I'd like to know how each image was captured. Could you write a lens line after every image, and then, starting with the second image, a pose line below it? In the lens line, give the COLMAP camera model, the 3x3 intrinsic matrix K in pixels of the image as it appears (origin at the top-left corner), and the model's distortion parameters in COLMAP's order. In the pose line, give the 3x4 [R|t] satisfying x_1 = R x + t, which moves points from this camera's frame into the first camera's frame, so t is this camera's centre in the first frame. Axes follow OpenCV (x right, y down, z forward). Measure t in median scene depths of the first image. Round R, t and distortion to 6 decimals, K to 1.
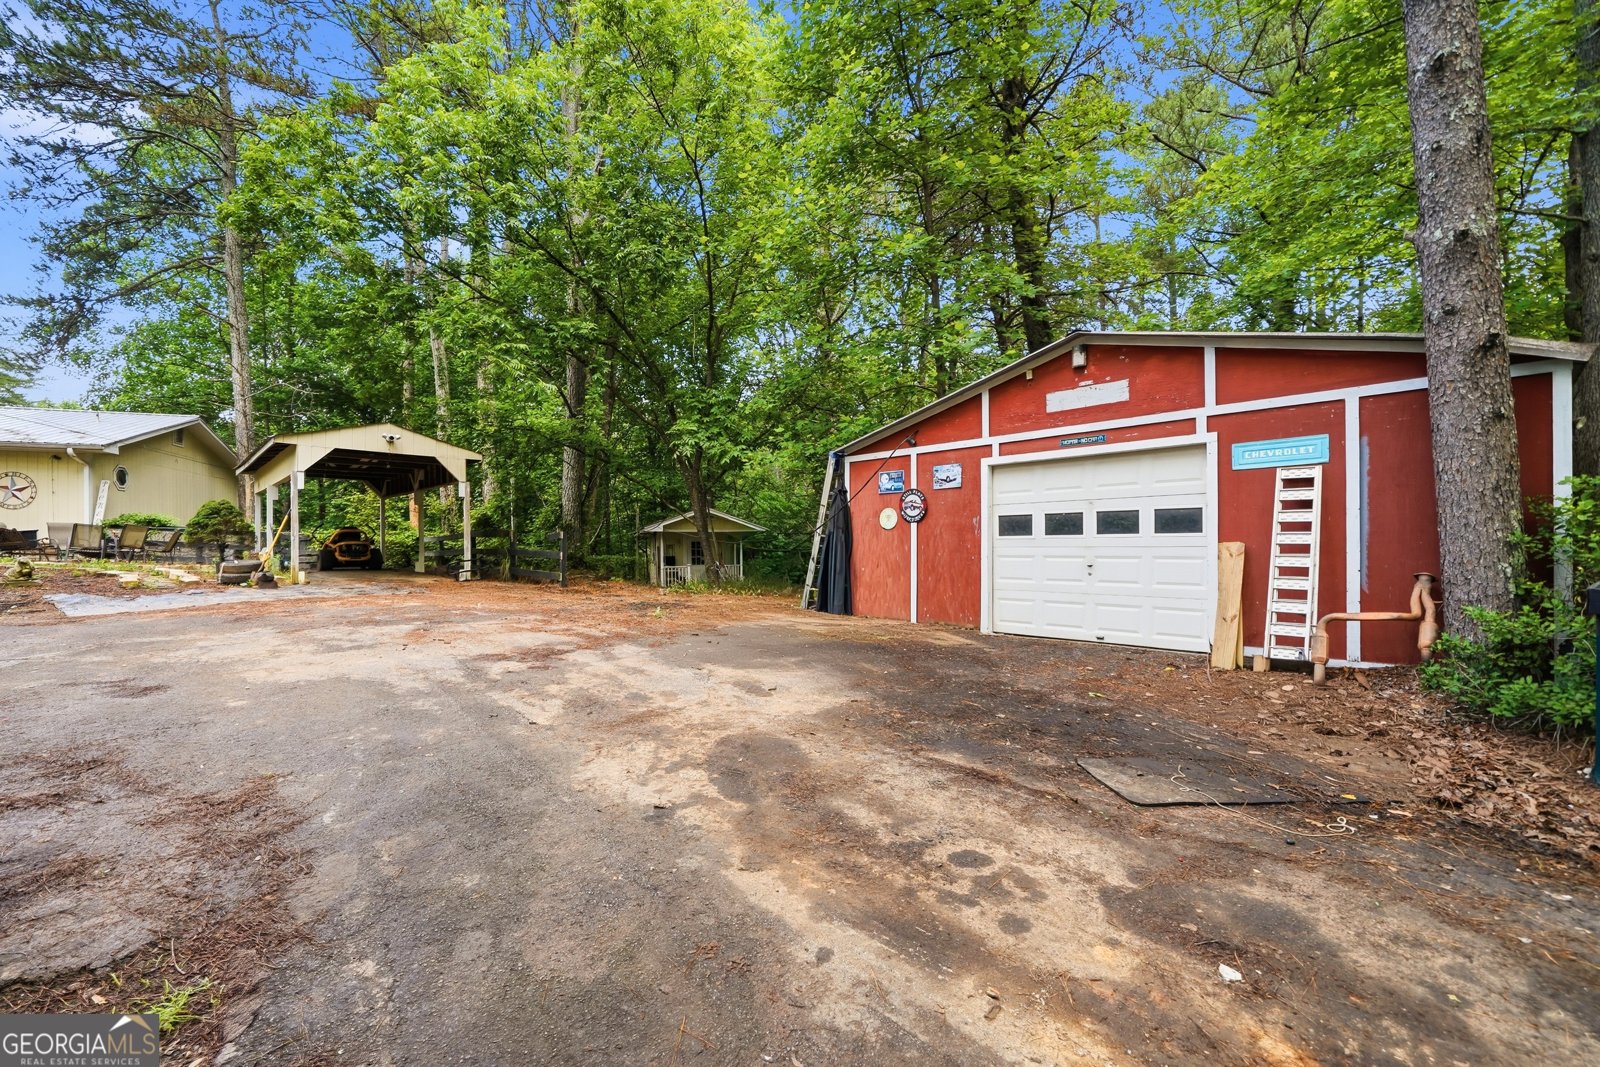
lens RADIAL K [[641.8, 0, 796.0], [0, 641.8, 545.2], [0, 0, 1]] dist [-0.017879, -0.000023]
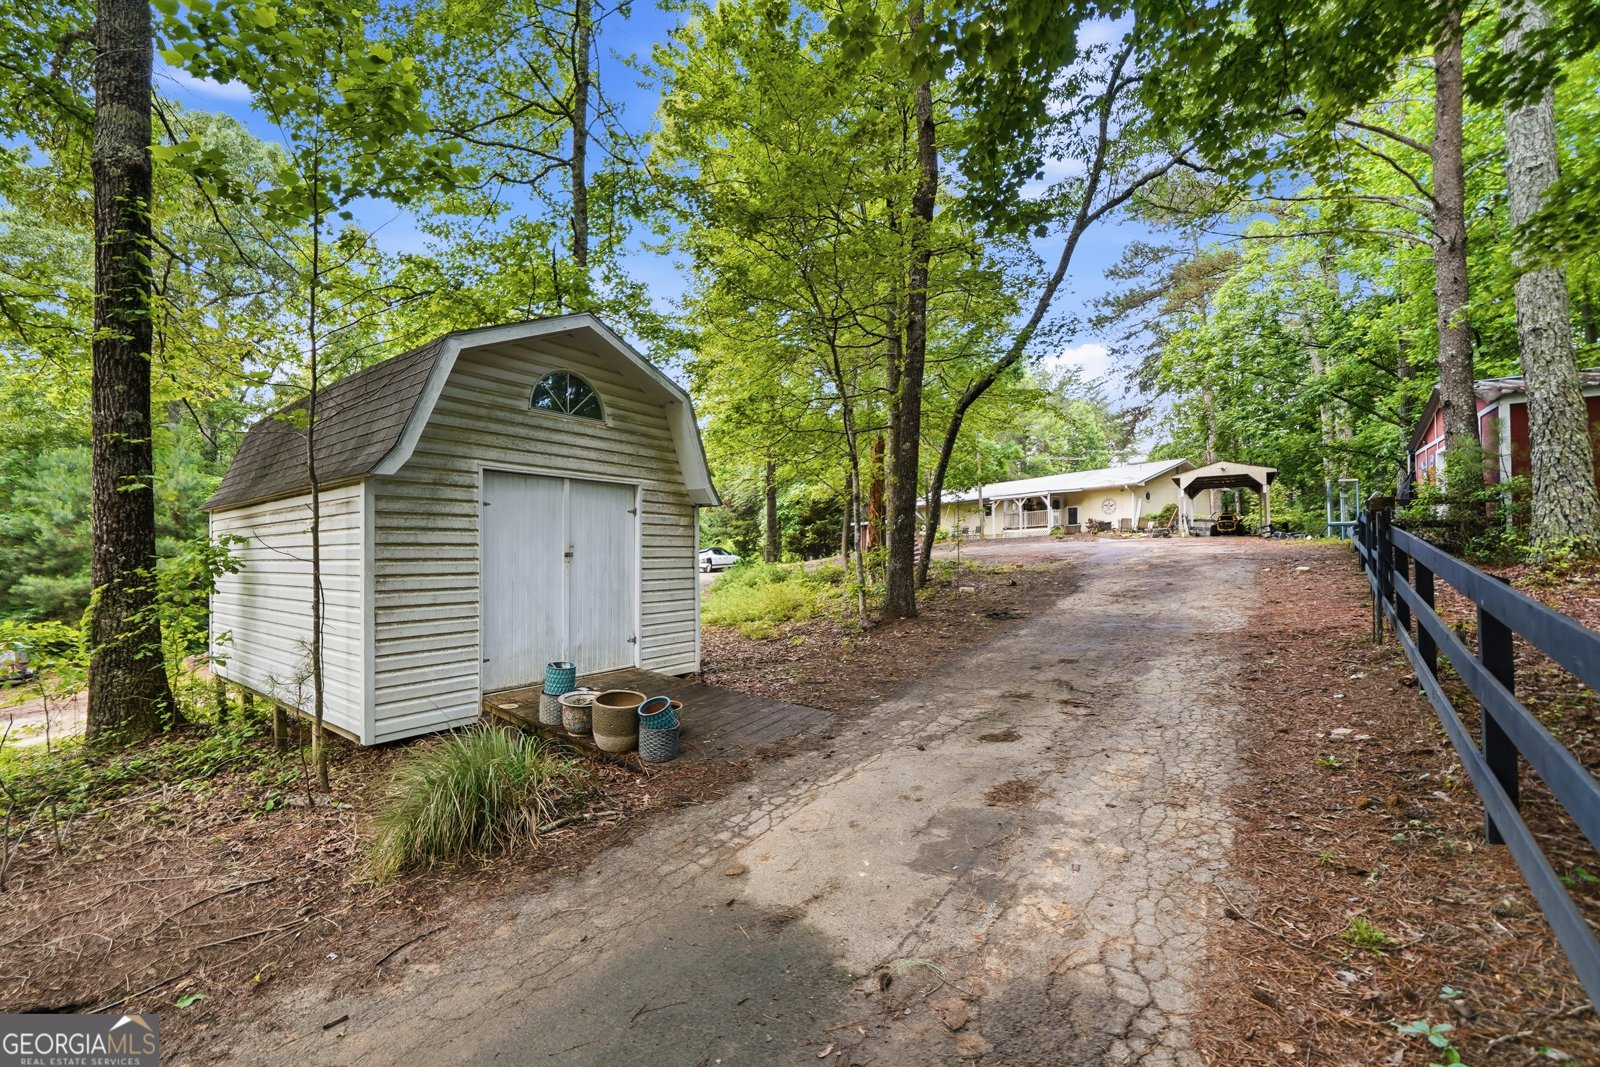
lens RADIAL K [[641.8, 0, 796.0], [0, 641.8, 545.2], [0, 0, 1]] dist [-0.017879, -0.000023]
pose [[0.138708, -0.002091, -0.990331, 1.084296], [0.003383, 0.999993, -0.001638, 0.070027], [0.990328, -0.003124, 0.138714, -0.579352]]
